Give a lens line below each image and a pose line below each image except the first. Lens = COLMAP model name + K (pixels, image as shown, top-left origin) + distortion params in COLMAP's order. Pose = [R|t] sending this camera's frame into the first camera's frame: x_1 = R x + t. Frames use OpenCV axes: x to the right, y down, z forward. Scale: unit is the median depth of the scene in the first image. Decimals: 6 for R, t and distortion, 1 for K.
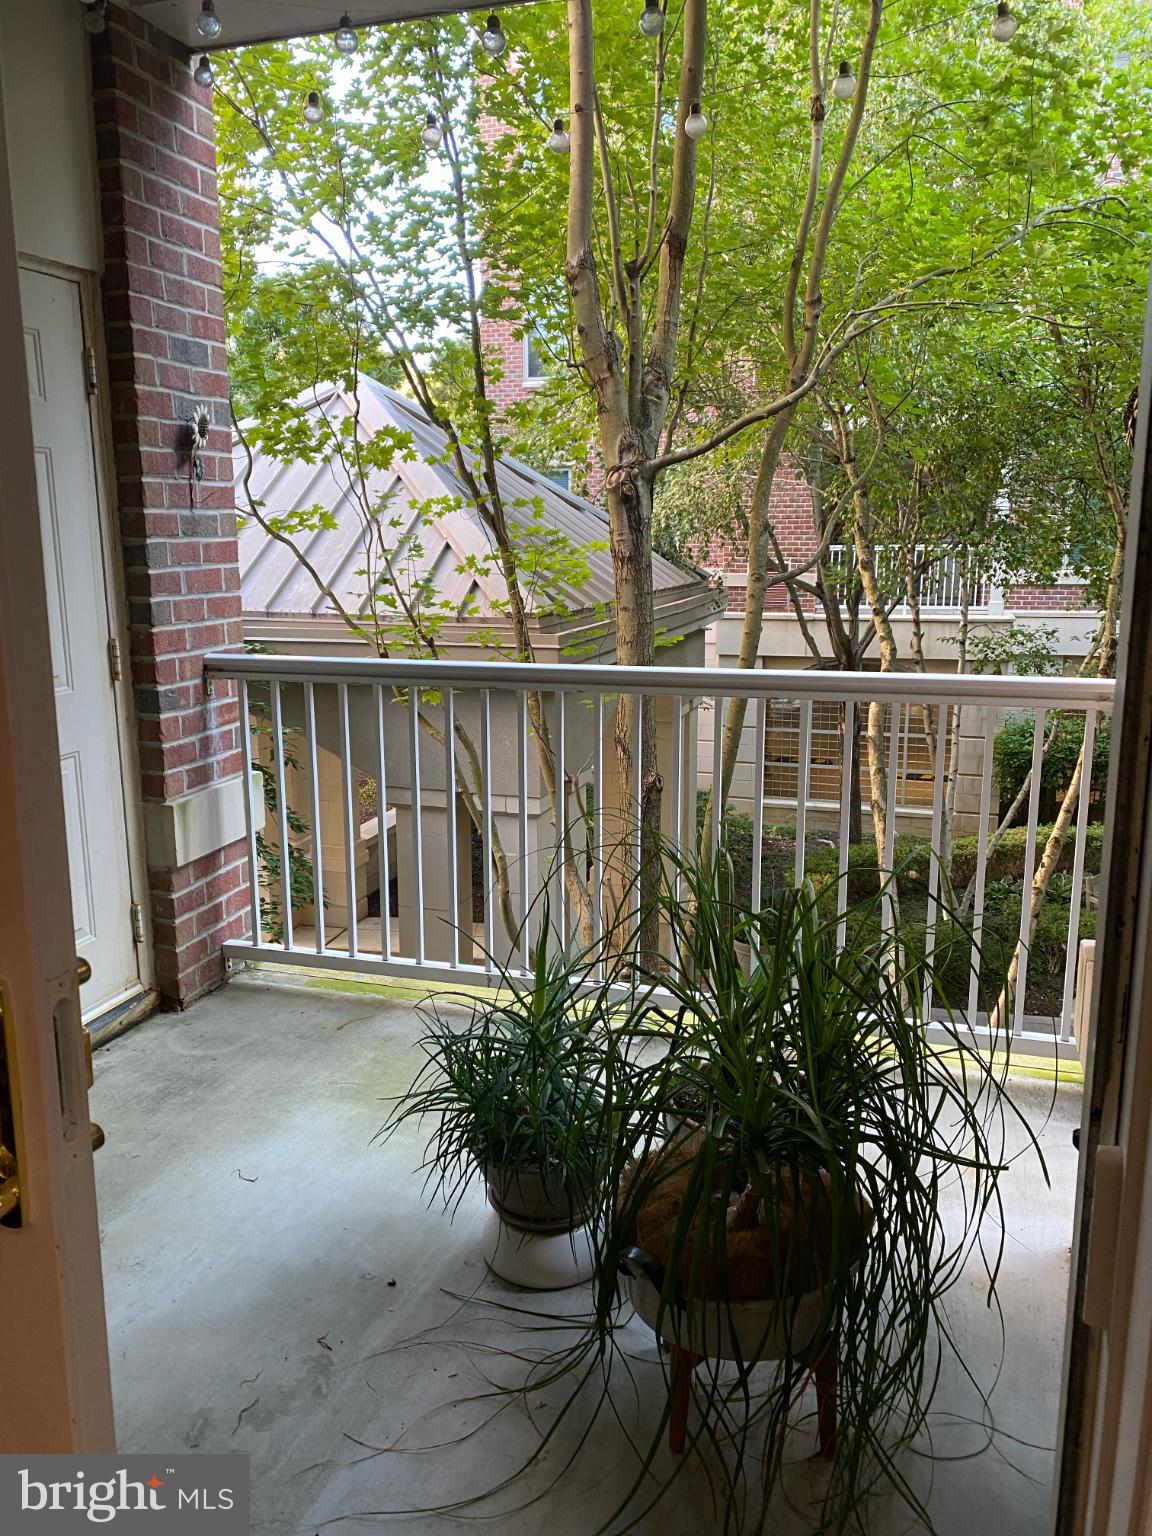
lens RADIAL K [[1170.6, 0, 576.5], [0, 1170.6, 765.2], [0, 0, 1]] dist [0.008607, 0.001516]
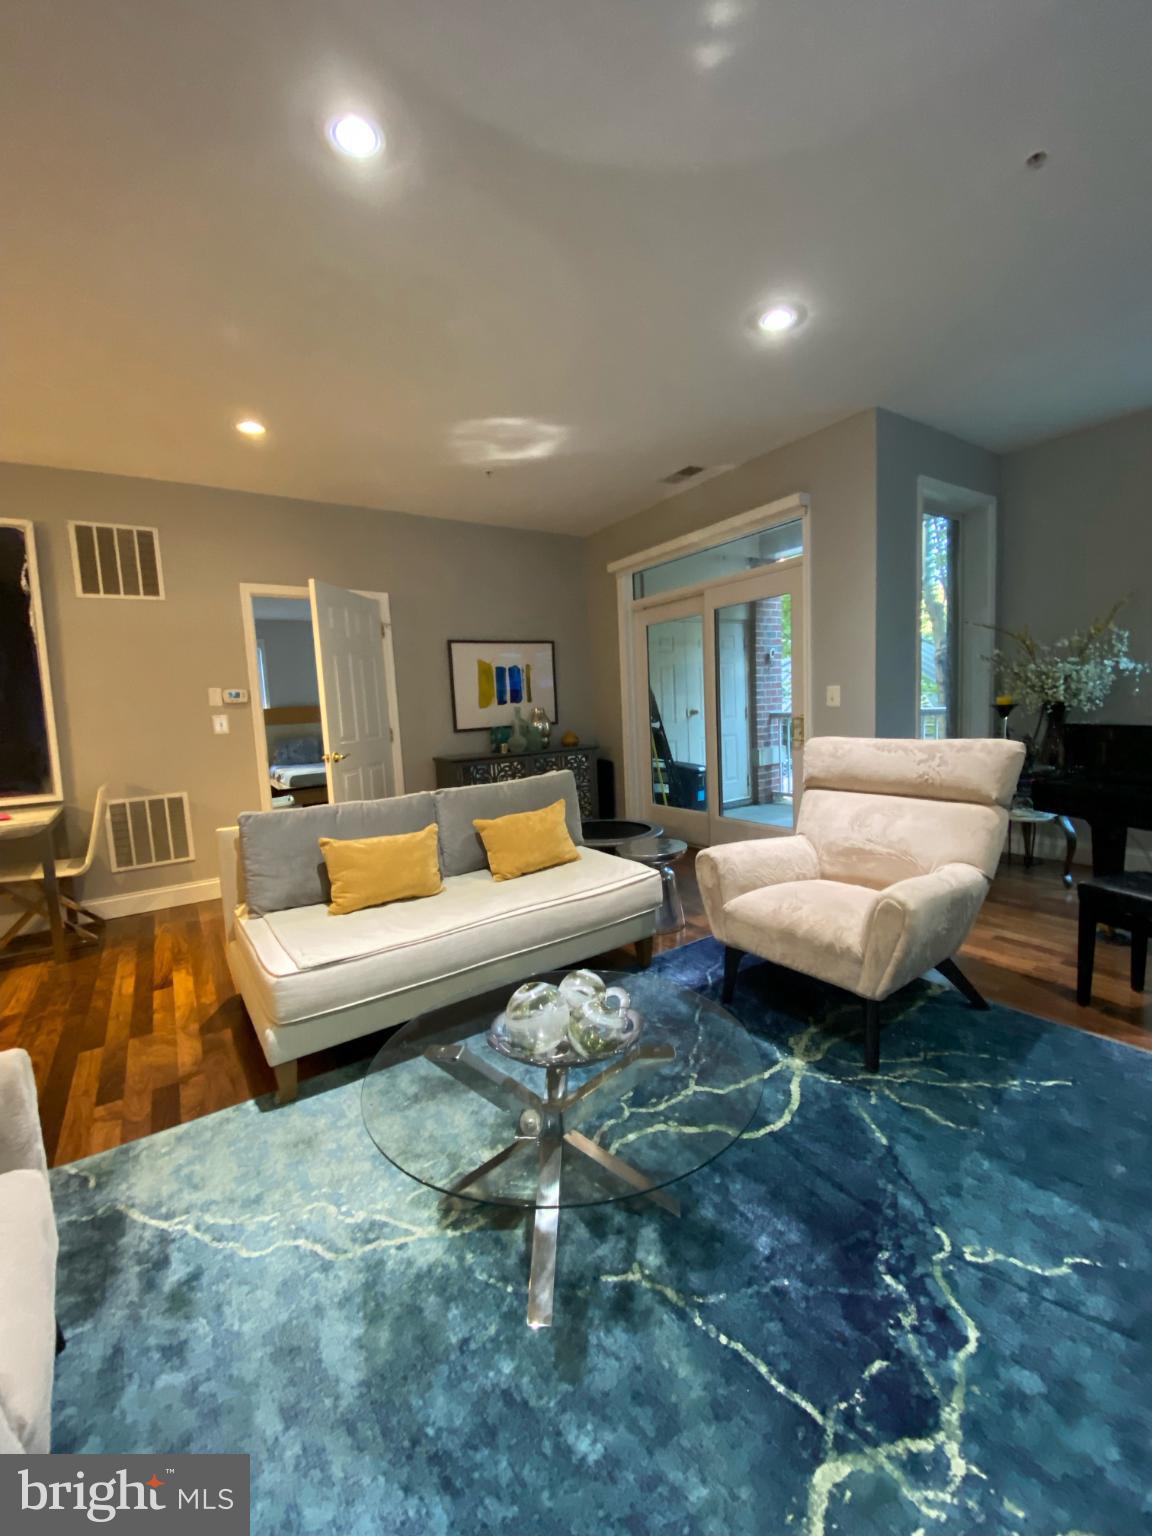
lens RADIAL K [[619.8, 0, 576.0], [0, 619.8, 765.8], [0, 0, 1]] dist [0.000140, 0.000001]
pose [[0.784160, 0.027358, -0.619955, 0.446703], [-0.075156, 0.995861, -0.051116, 0.233536], [0.615991, 0.086676, 0.782970, -0.963359]]
